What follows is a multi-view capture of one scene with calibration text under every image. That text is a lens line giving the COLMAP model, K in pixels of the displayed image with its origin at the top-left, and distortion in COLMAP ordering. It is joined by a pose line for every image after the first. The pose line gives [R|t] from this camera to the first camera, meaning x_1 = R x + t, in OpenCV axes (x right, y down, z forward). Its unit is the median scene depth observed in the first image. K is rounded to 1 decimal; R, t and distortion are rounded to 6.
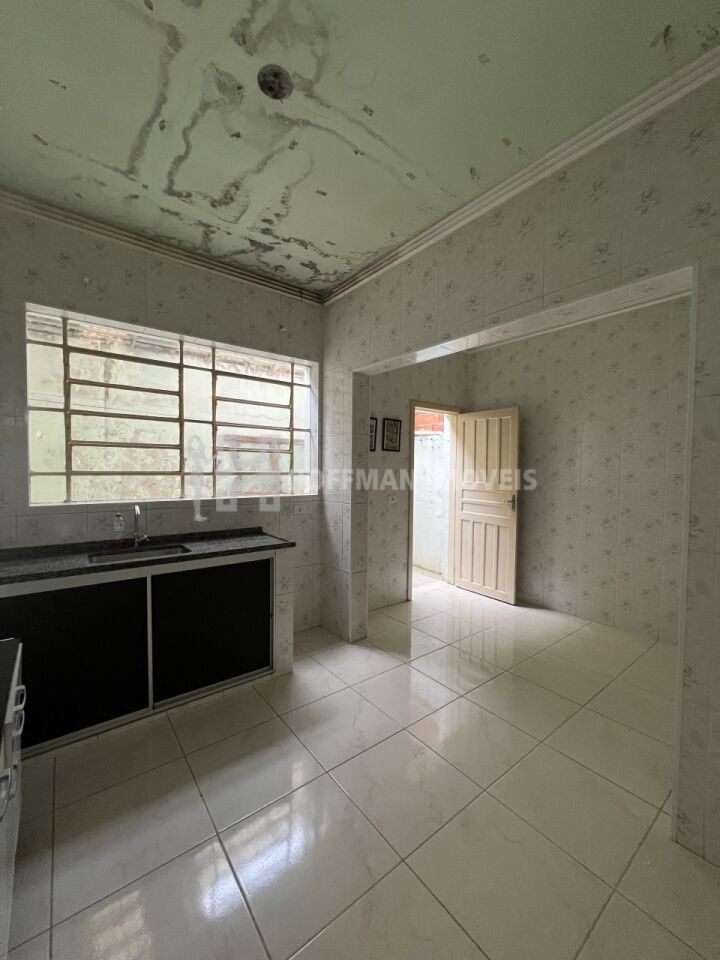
lens RADIAL K [[383.5, 0, 359.0], [0, 383.5, 481.3], [0, 0, 1]] dist [-0.000645, -0.000138]
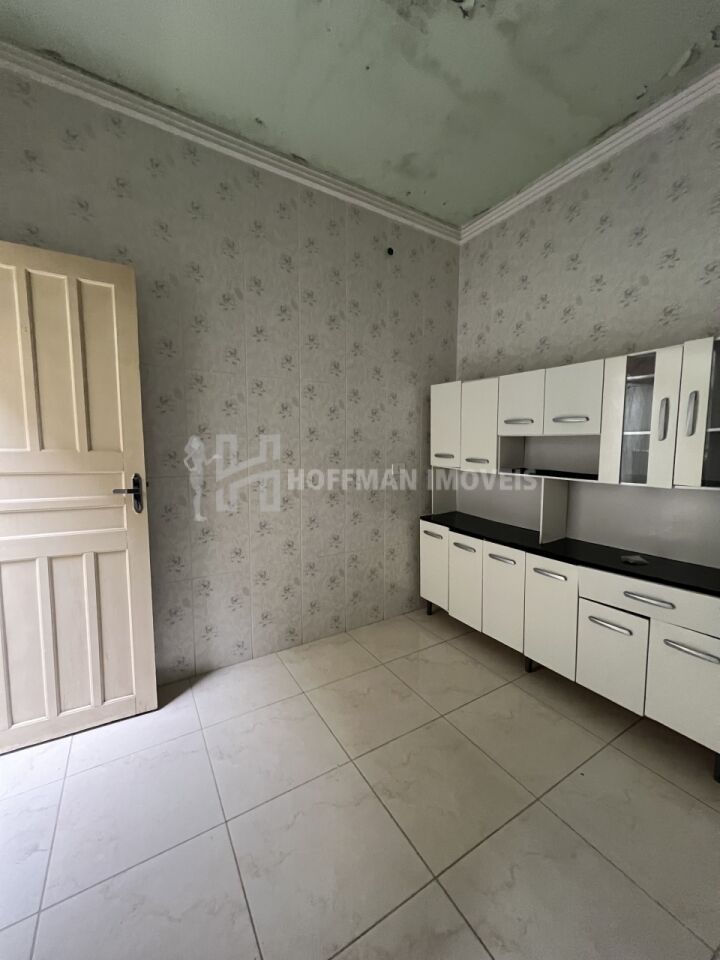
lens RADIAL K [[386.2, 0, 361.5], [0, 386.2, 477.7], [0, 0, 1]] dist [0.000077, 0.000328]
pose [[0.115863, -0.103576, 0.987850, -0.003188], [0.024436, 0.994544, 0.101412, 0.000173], [-0.992965, 0.012389, 0.117762, 0.686922]]
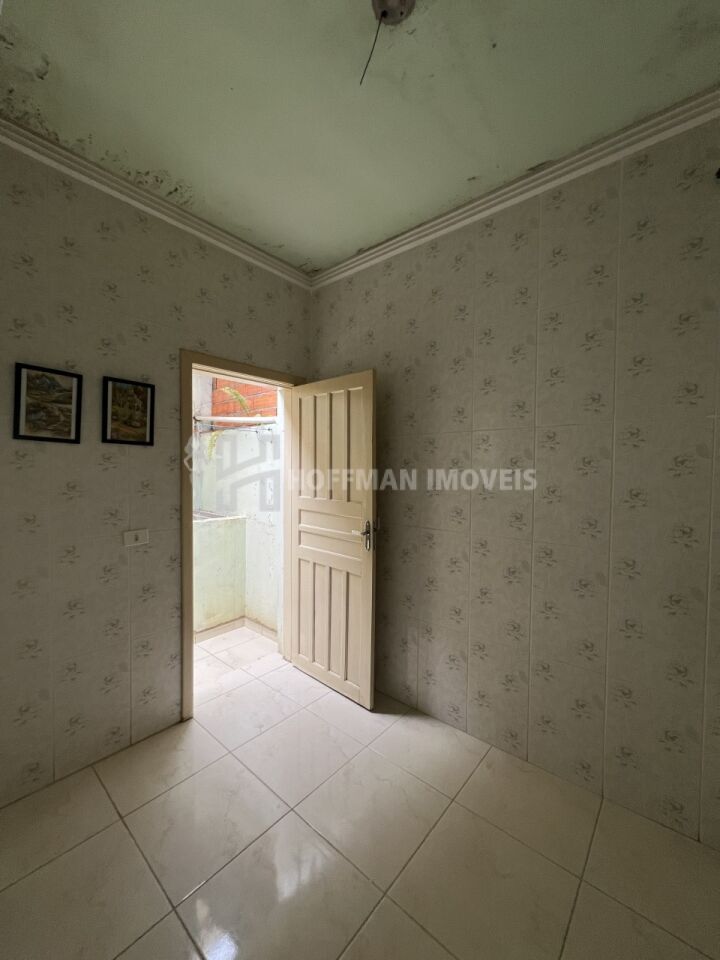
lens RADIAL K [[383.5, 0, 359.0], [0, 383.5, 481.3], [0, 0, 1]] dist [-0.000645, -0.000138]
pose [[0.981143, -0.009513, 0.193047, 0.275832], [0.009426, 0.999955, 0.001372, -0.026358], [-0.193051, 0.000473, 0.981189, 0.427928]]
